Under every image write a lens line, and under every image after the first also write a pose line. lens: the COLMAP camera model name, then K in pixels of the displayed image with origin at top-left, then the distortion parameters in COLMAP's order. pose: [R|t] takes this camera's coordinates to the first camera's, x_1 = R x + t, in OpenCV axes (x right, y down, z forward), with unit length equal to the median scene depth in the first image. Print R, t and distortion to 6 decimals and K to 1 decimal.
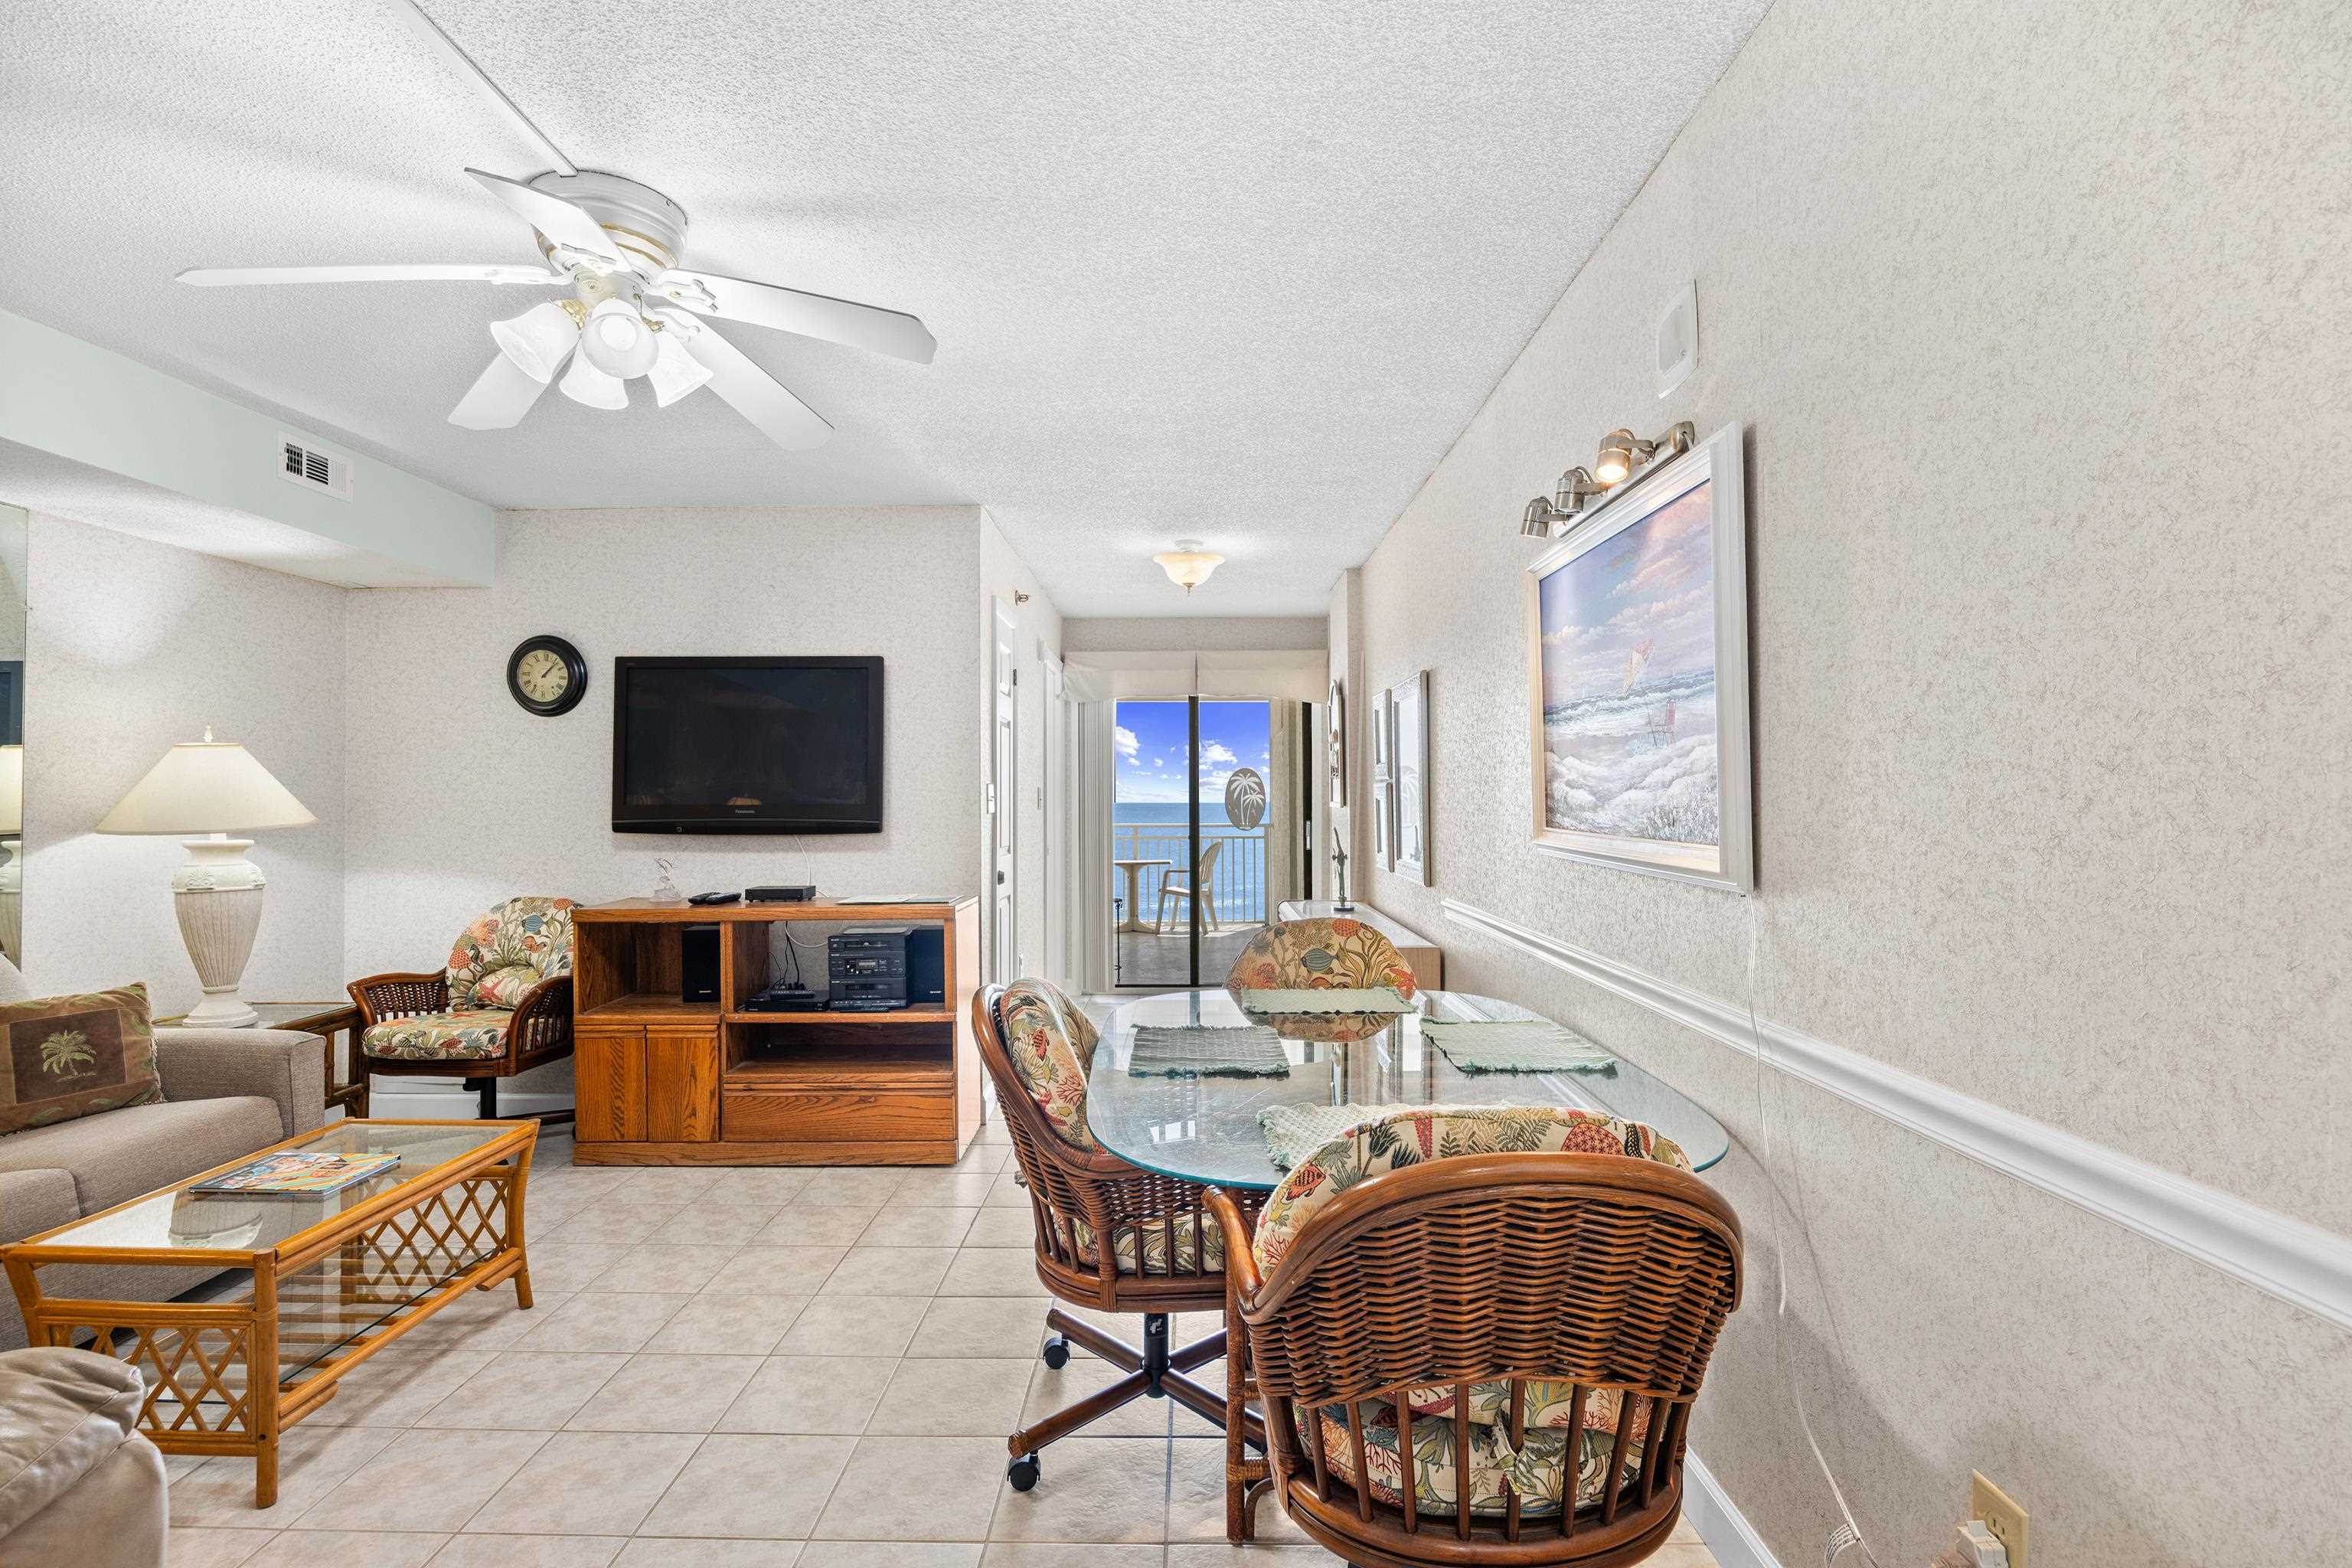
lens RADIAL K [[1115.0, 0, 1154.6], [0, 1115.0, 786.1], [0, 0, 1]] dist [-0.013152, 0.000619]
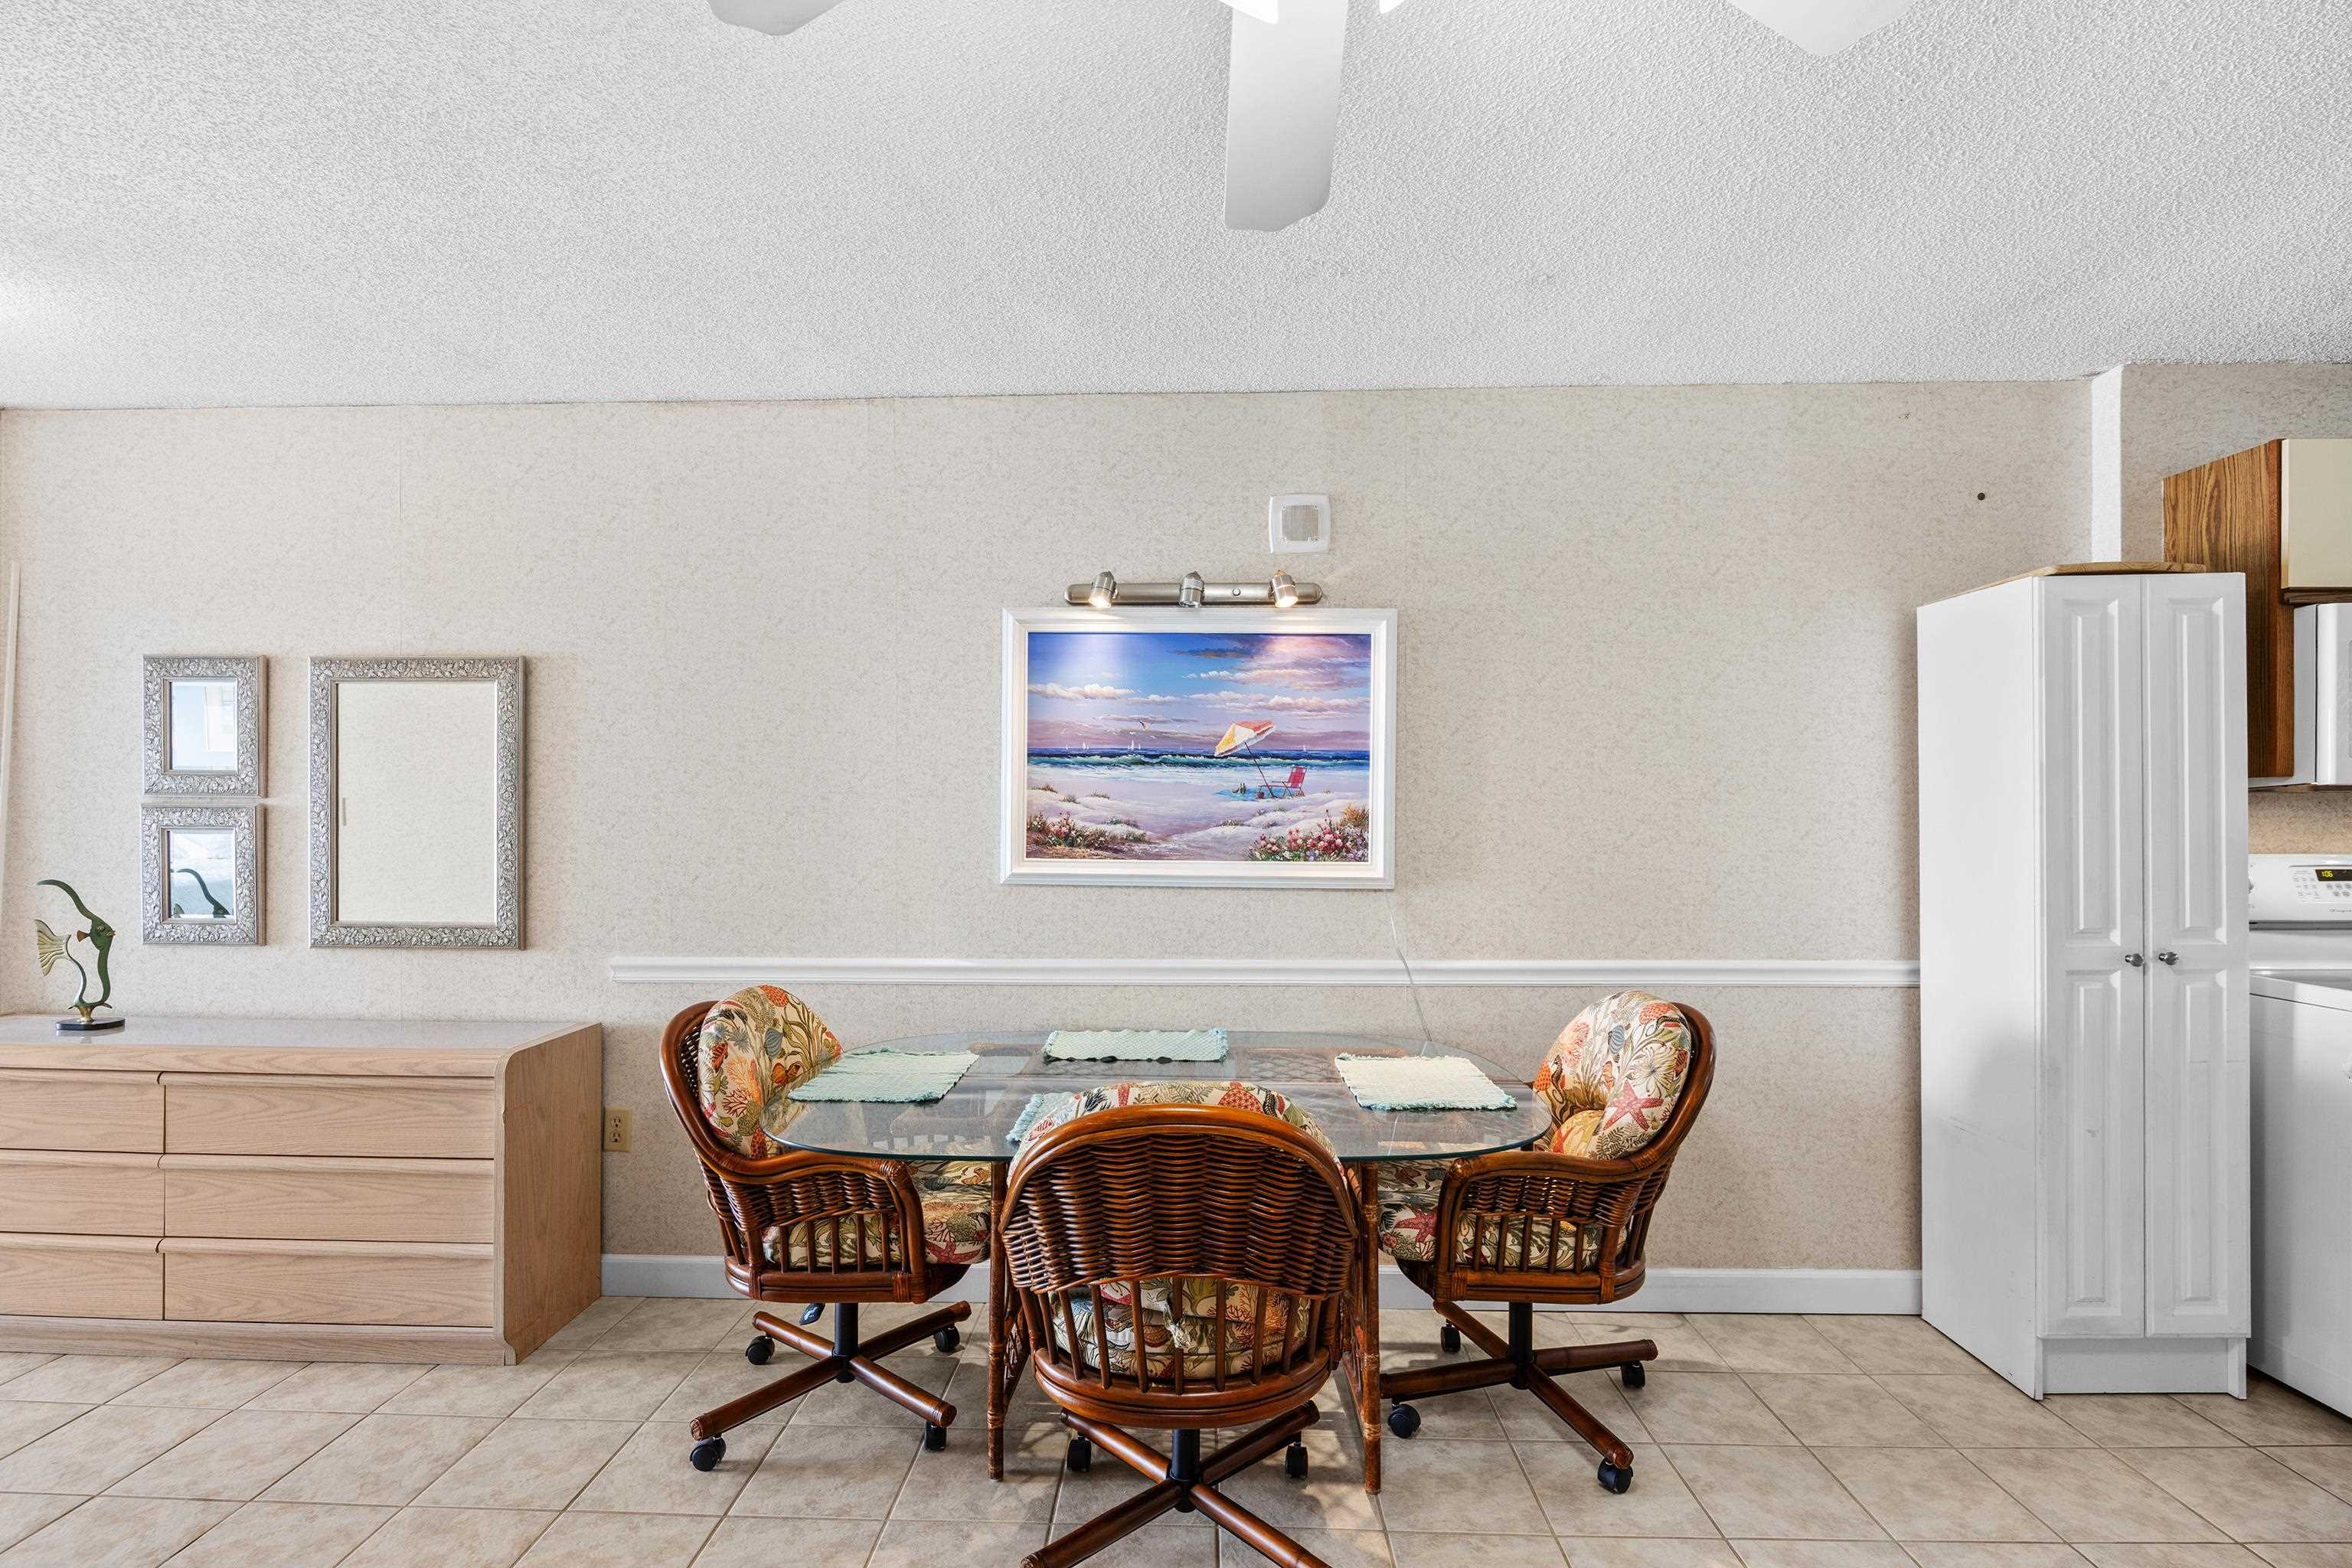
lens RADIAL K [[1115.0, 0, 1171.0], [0, 1115.0, 811.6], [0, 0, 1]] dist [-0.013152, 0.000619]
pose [[-0.003726, 0.006148, 0.999974, -0.675333], [-0.011836, 0.999911, -0.006192, -0.003528], [-0.999923, -0.011859, -0.003653, 0.773088]]
